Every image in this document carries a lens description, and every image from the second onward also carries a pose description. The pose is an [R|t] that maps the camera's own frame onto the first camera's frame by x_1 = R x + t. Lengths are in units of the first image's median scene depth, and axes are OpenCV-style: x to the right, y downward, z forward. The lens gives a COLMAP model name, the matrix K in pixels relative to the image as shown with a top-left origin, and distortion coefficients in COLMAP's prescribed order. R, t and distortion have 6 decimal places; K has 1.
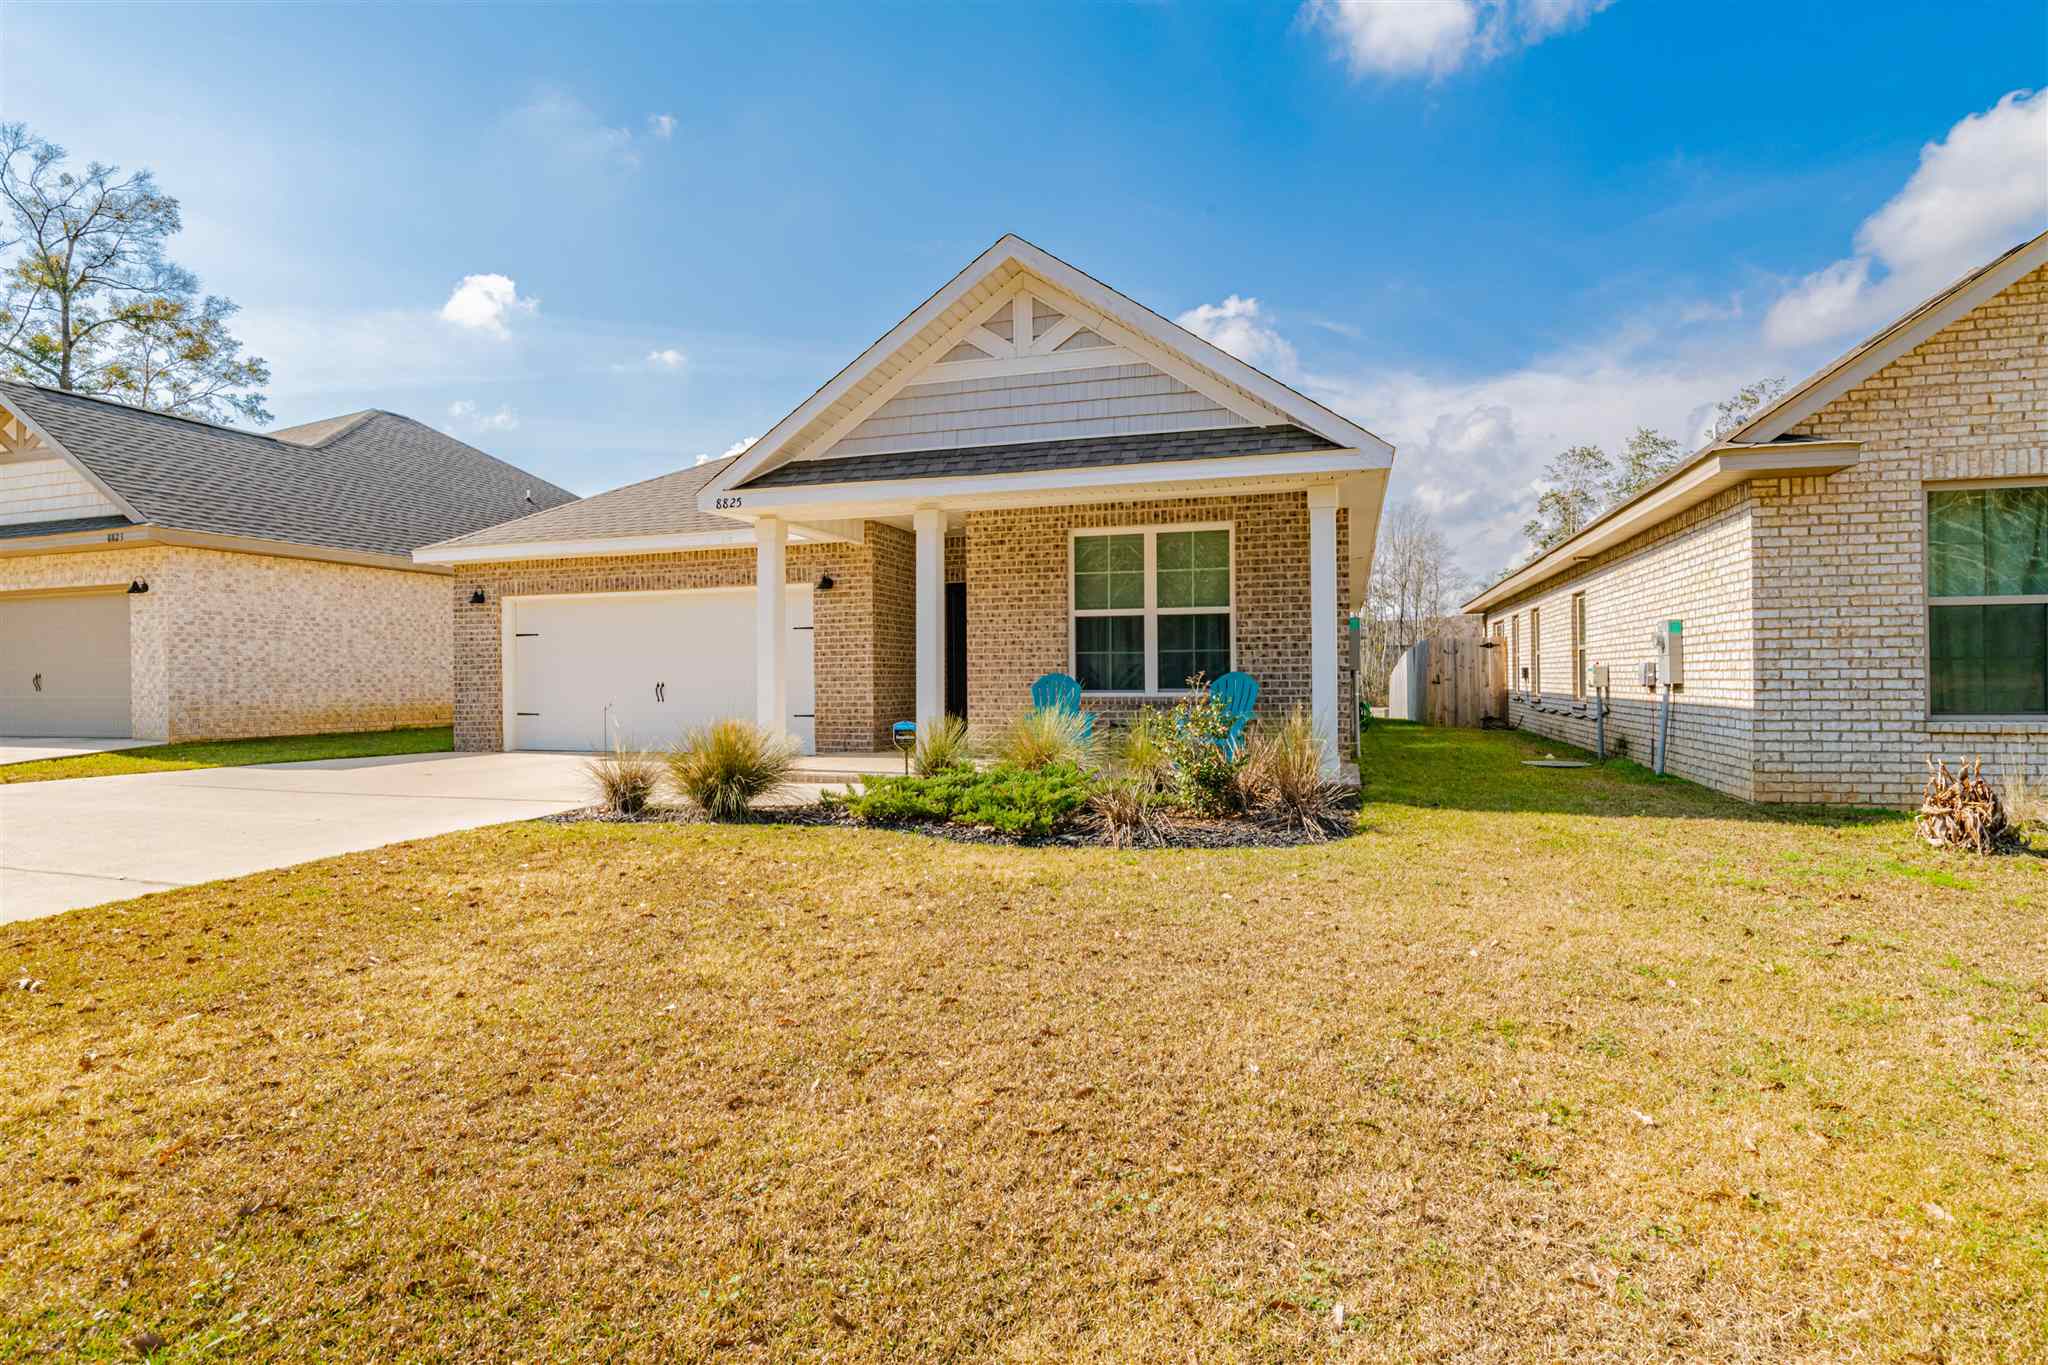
lens RADIAL K [[1052.7, 0, 1039.6], [0, 1052.7, 678.0], [0, 0, 1]] dist [-0.066709, 0.029075]
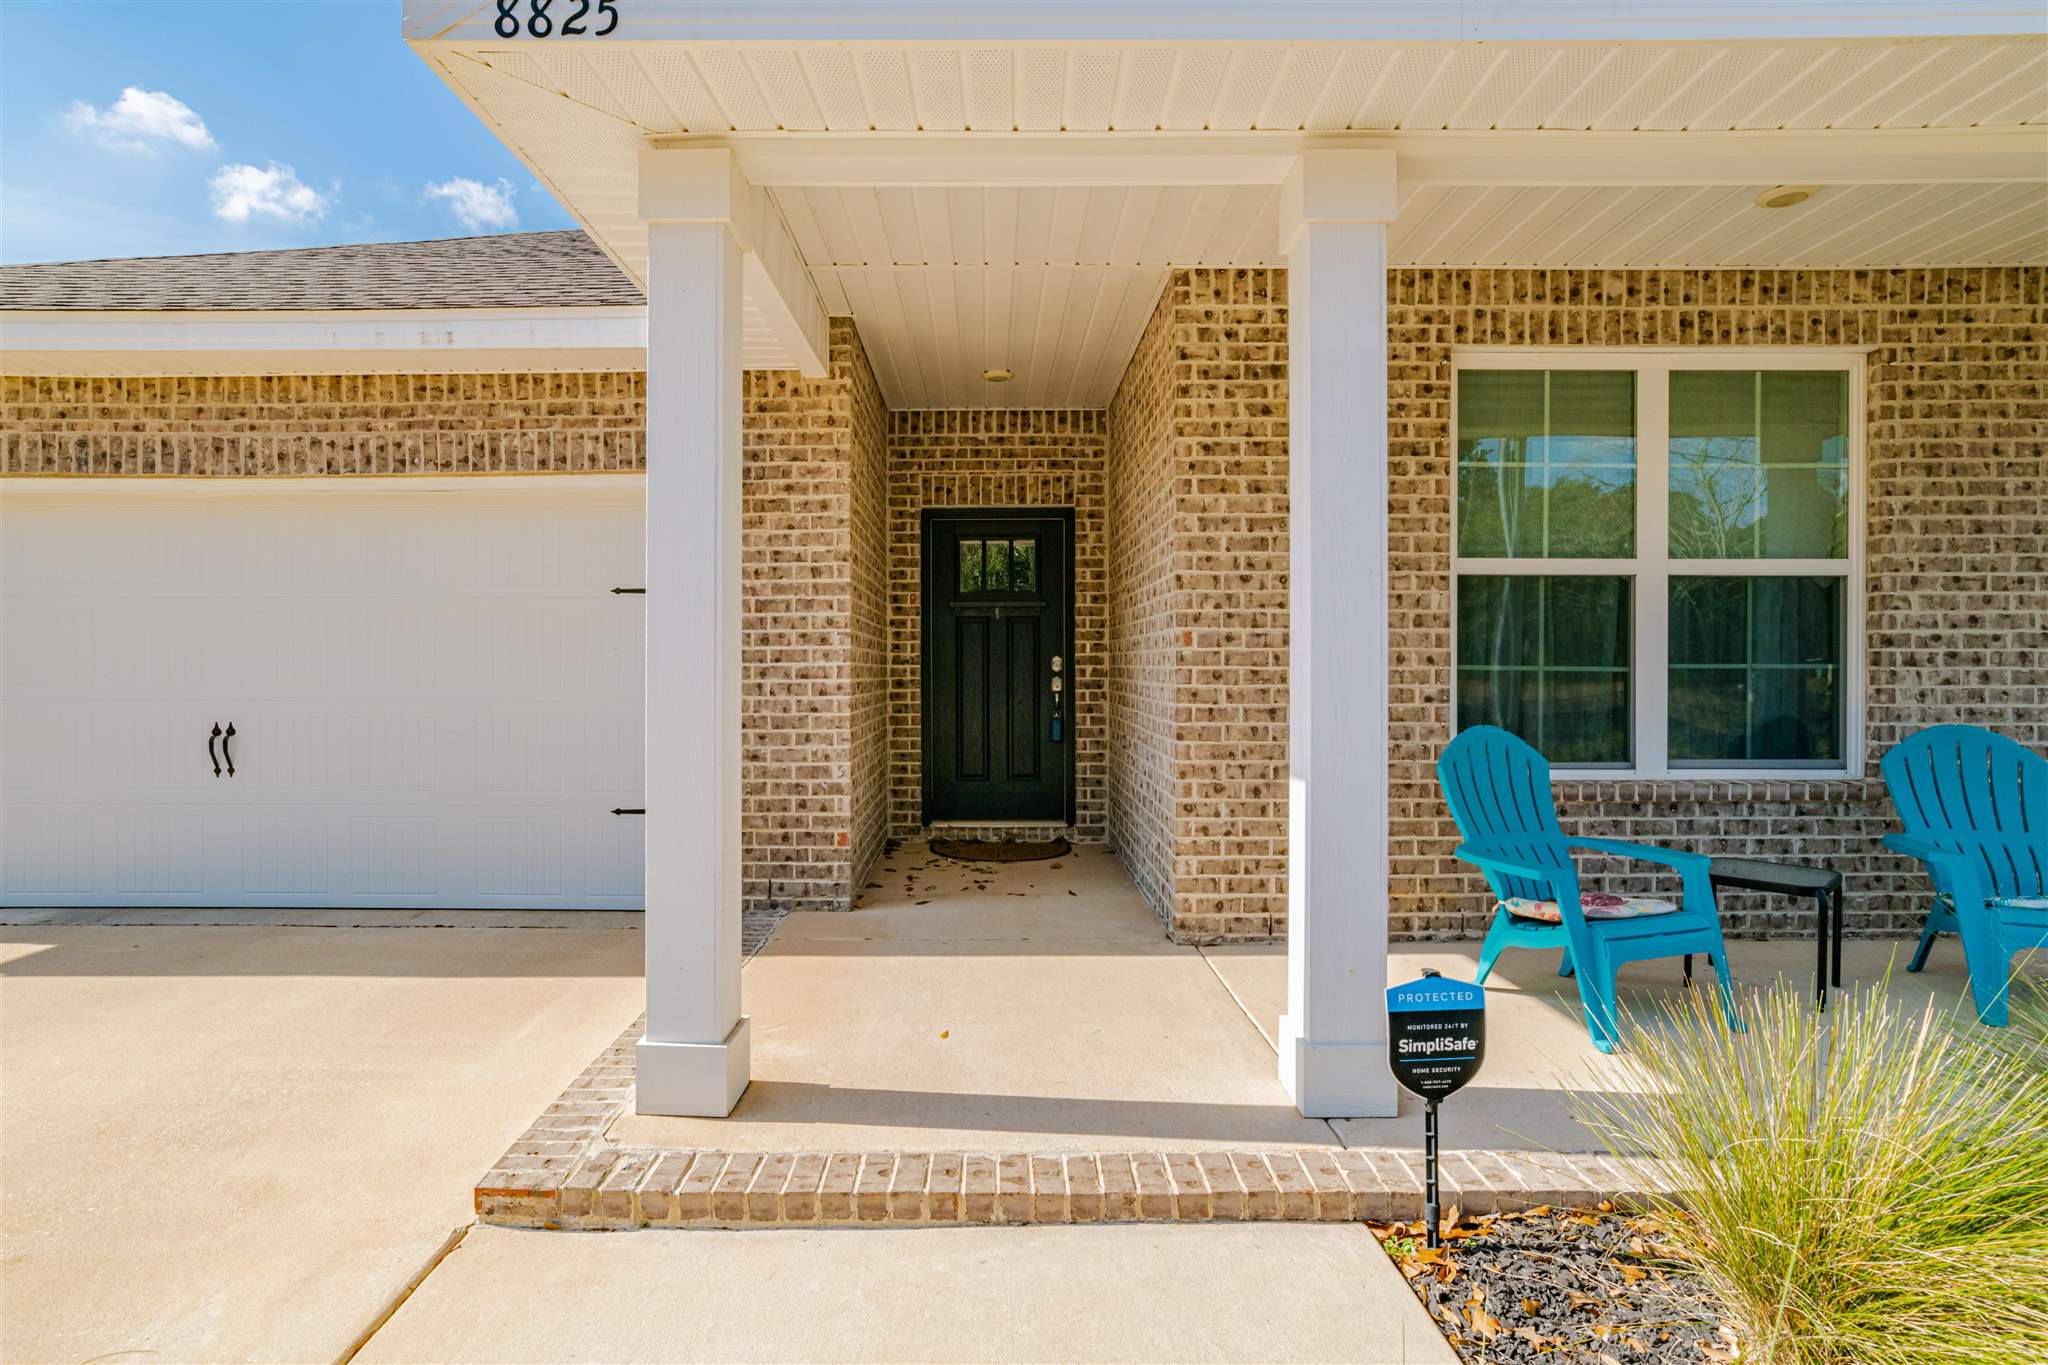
lens RADIAL K [[1013.4, 0, 992.4], [0, 1013.4, 674.6], [0, 0, 1]] dist [-0.027174, 0.017265]
pose [[0.960185, 0.006507, 0.279289, -0.235141], [-0.008097, 0.999957, 0.004539, -0.021217], [-0.279247, -0.006620, 0.960196, 0.683439]]
